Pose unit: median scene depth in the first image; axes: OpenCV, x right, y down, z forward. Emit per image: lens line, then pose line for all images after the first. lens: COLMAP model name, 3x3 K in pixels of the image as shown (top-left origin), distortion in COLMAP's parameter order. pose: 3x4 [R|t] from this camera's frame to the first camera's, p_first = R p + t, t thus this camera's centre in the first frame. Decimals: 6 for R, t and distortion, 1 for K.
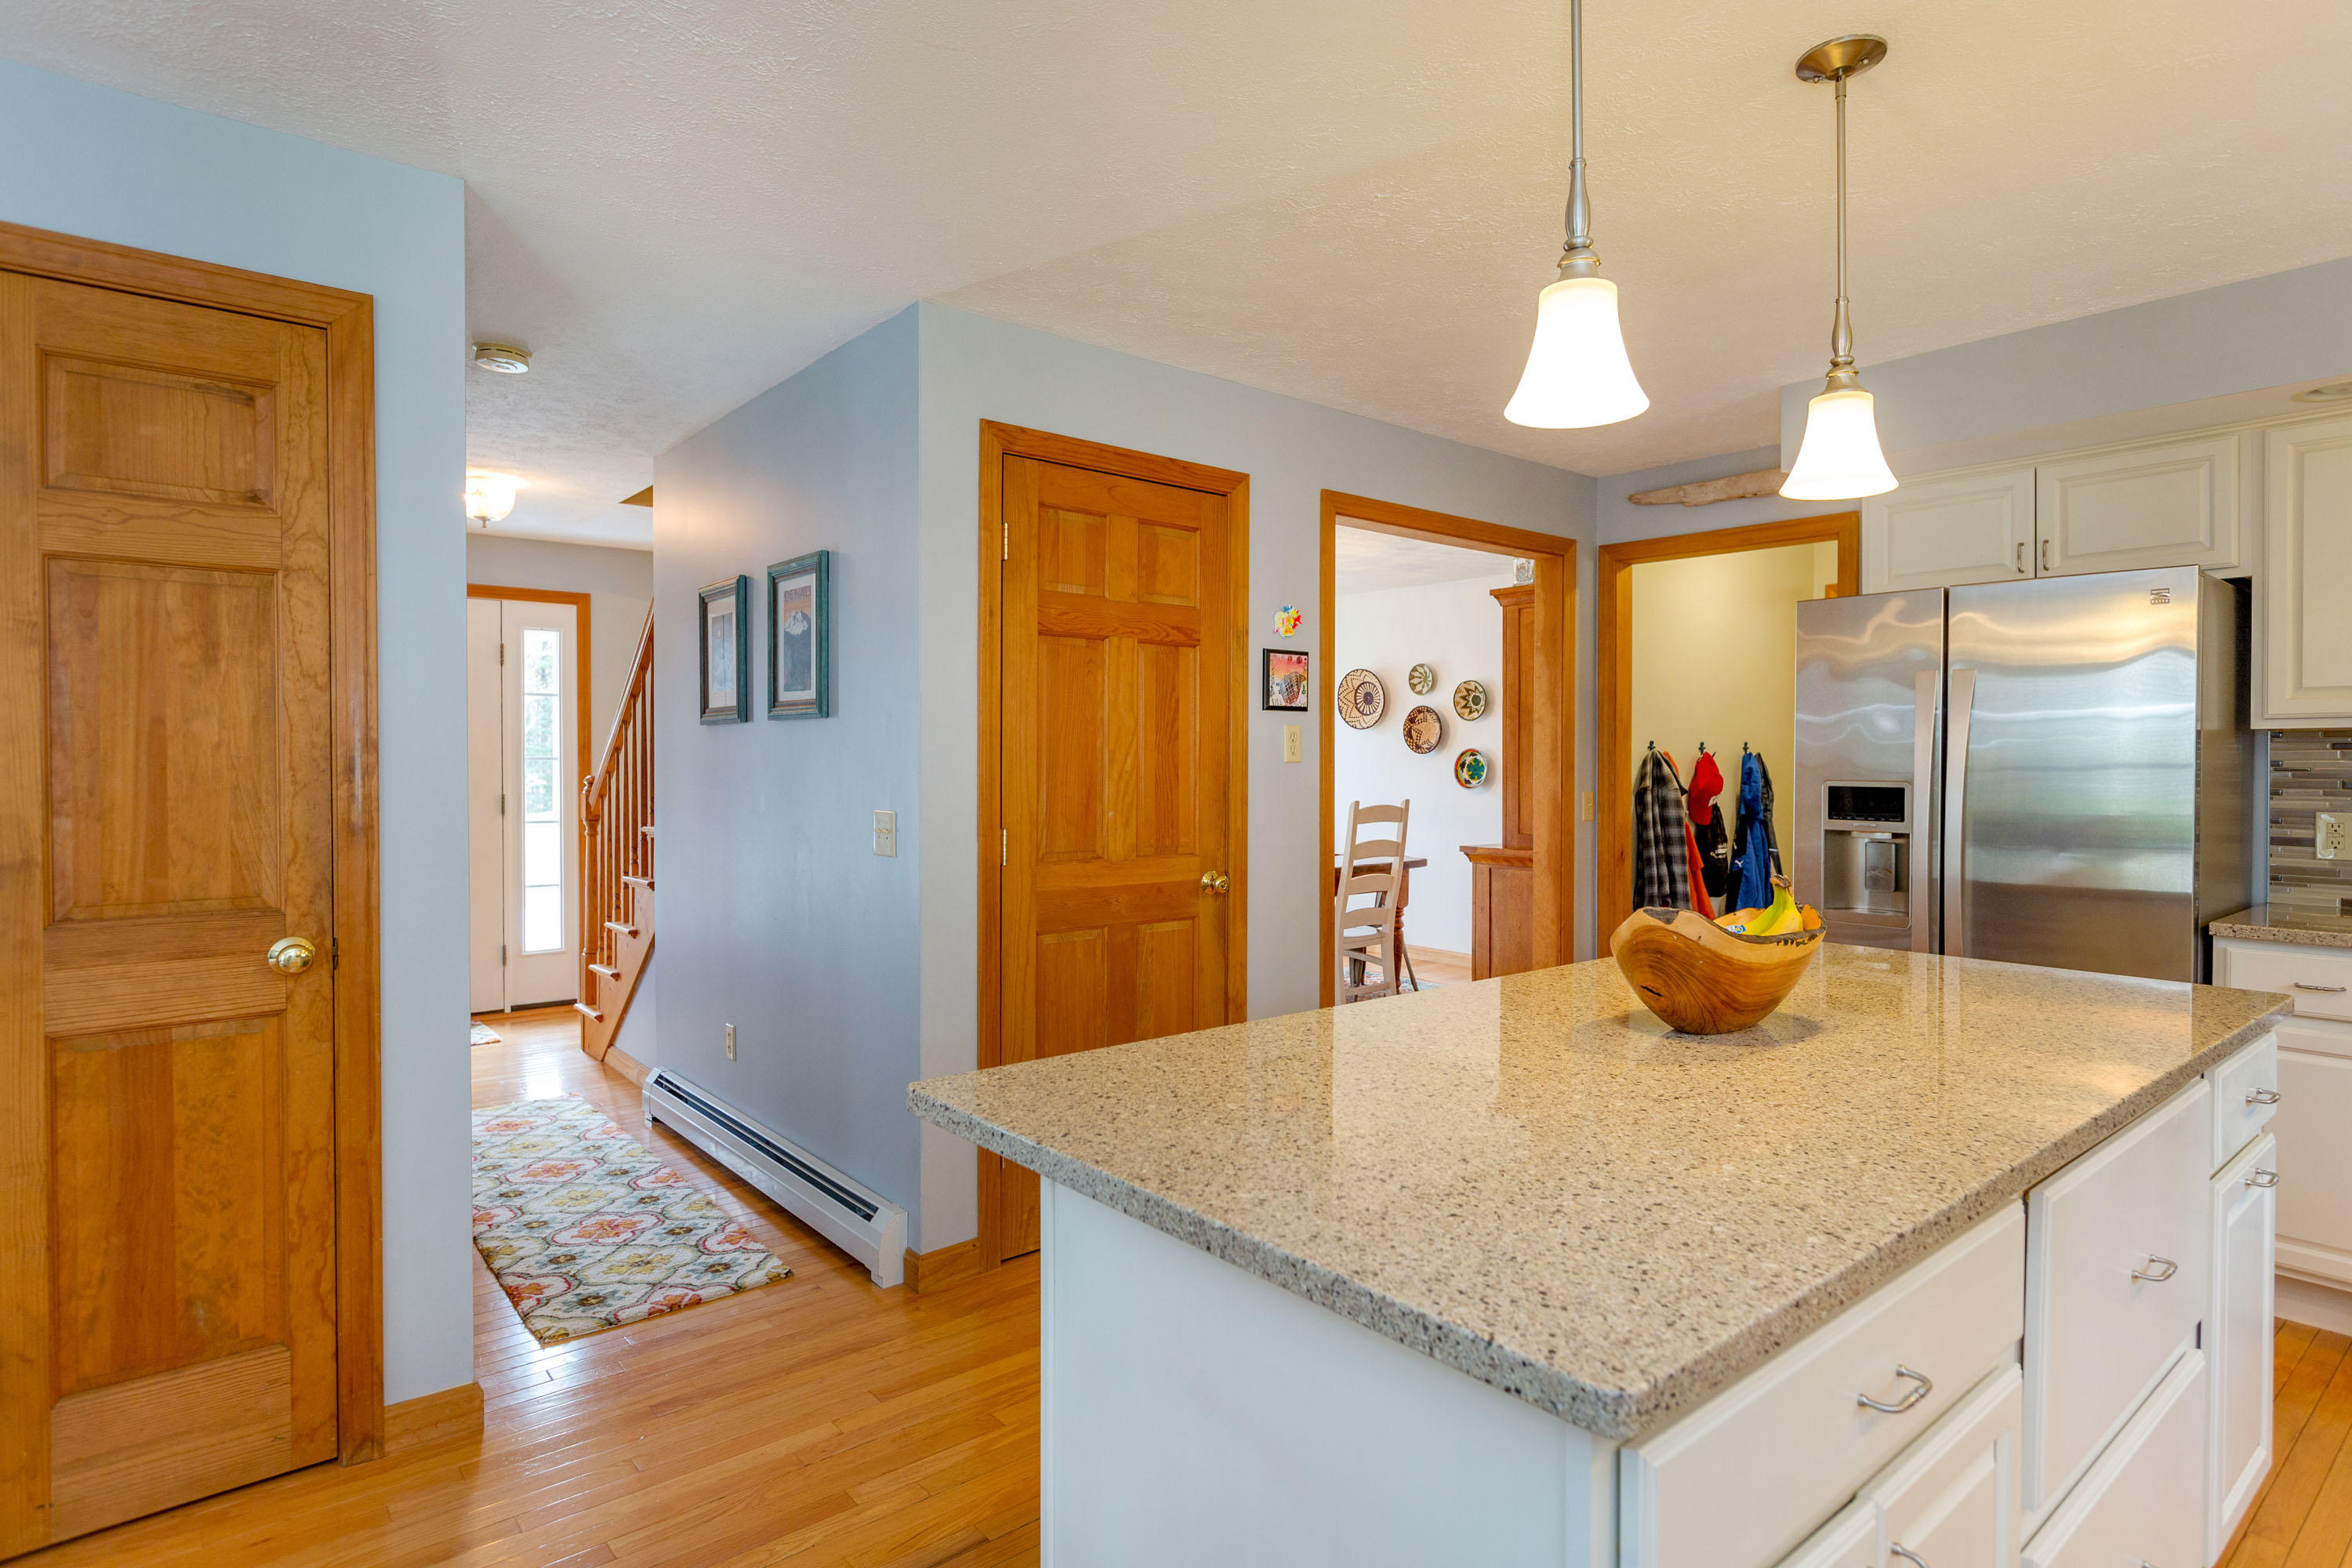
lens RADIAL K [[1243.3, 0, 1179.7], [0, 1243.3, 774.1], [0, 0, 1]] dist [-0.000042, 0.000548]
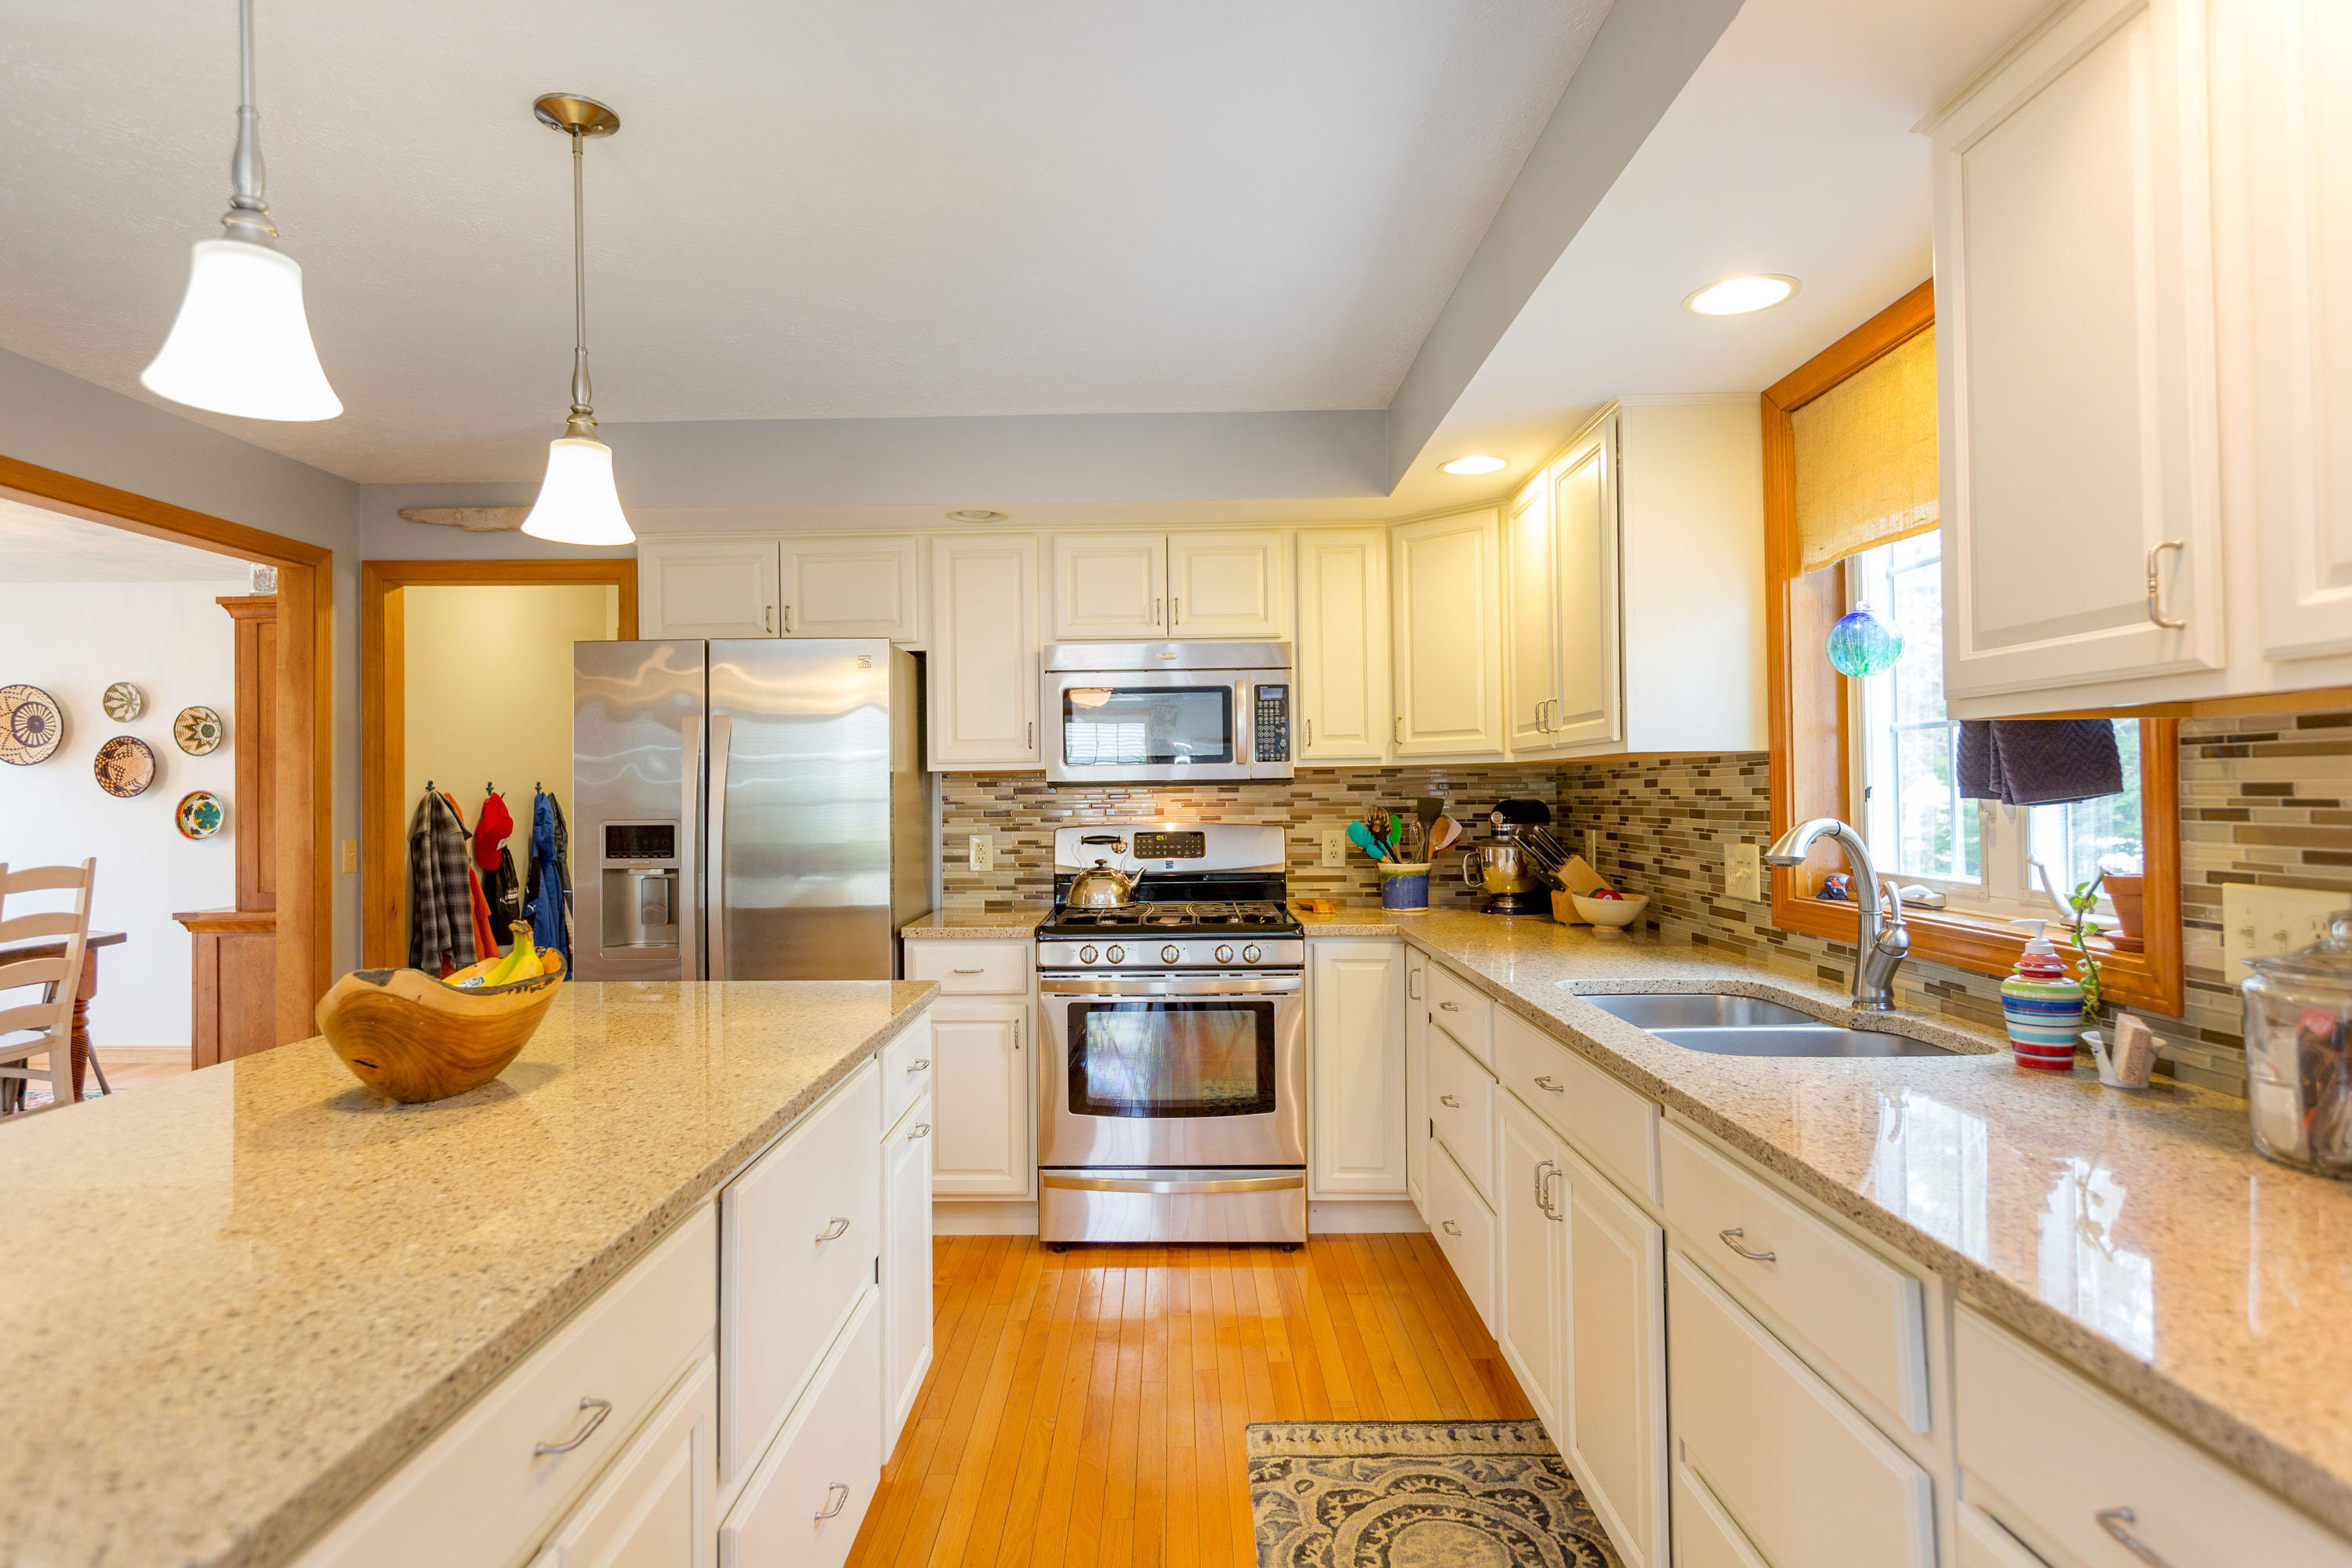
lens RADIAL K [[1273.3, 0, 1144.2], [0, 1273.3, 773.3], [0, 0, 1]] dist [0.003171, -0.001662]
pose [[0.656856, 0.003099, 0.754010, 0.026959], [0.020935, 0.999531, -0.022346, -0.000686], [-0.753726, 0.030464, 0.656483, -0.013050]]
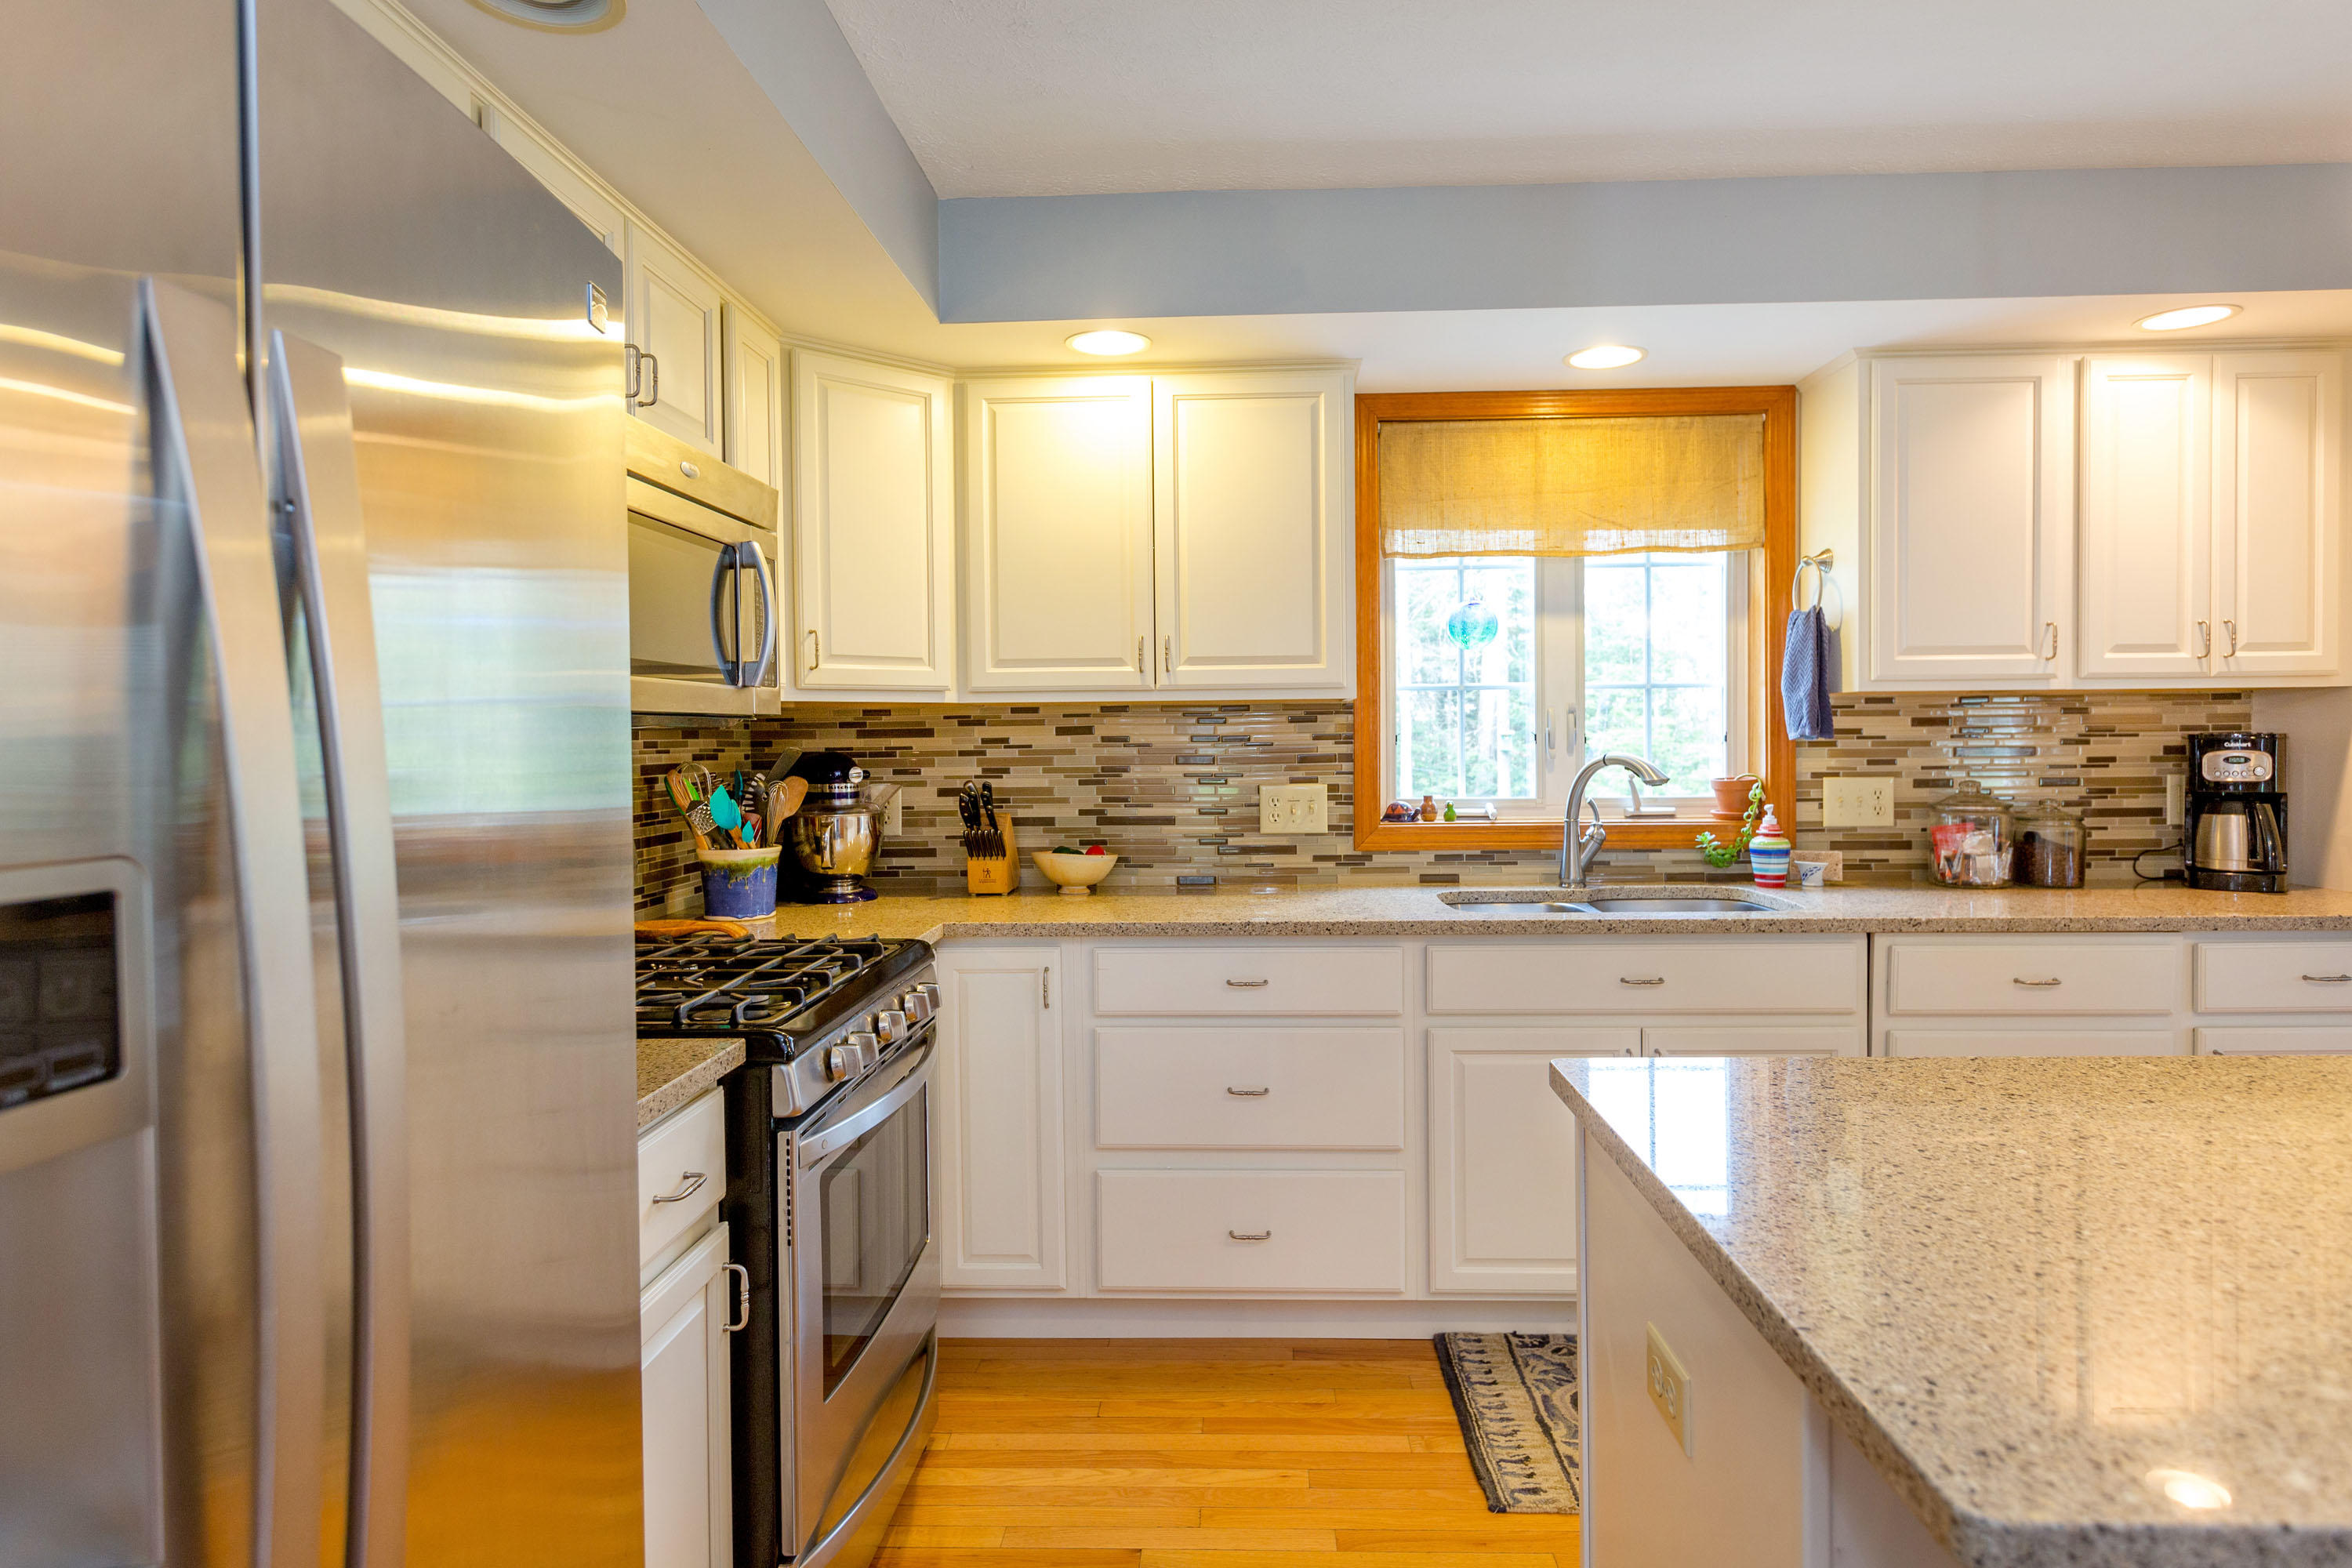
lens RADIAL K [[1313.4, 0, 1207.2], [0, 1313.4, 757.9], [0, 0, 1]] dist [0.001690, -0.001043]
pose [[-0.745389, -0.004997, 0.666611, 0.312939], [0.017101, 0.999499, 0.026615, -0.010739], [-0.666410, 0.031238, -0.744930, 0.975661]]
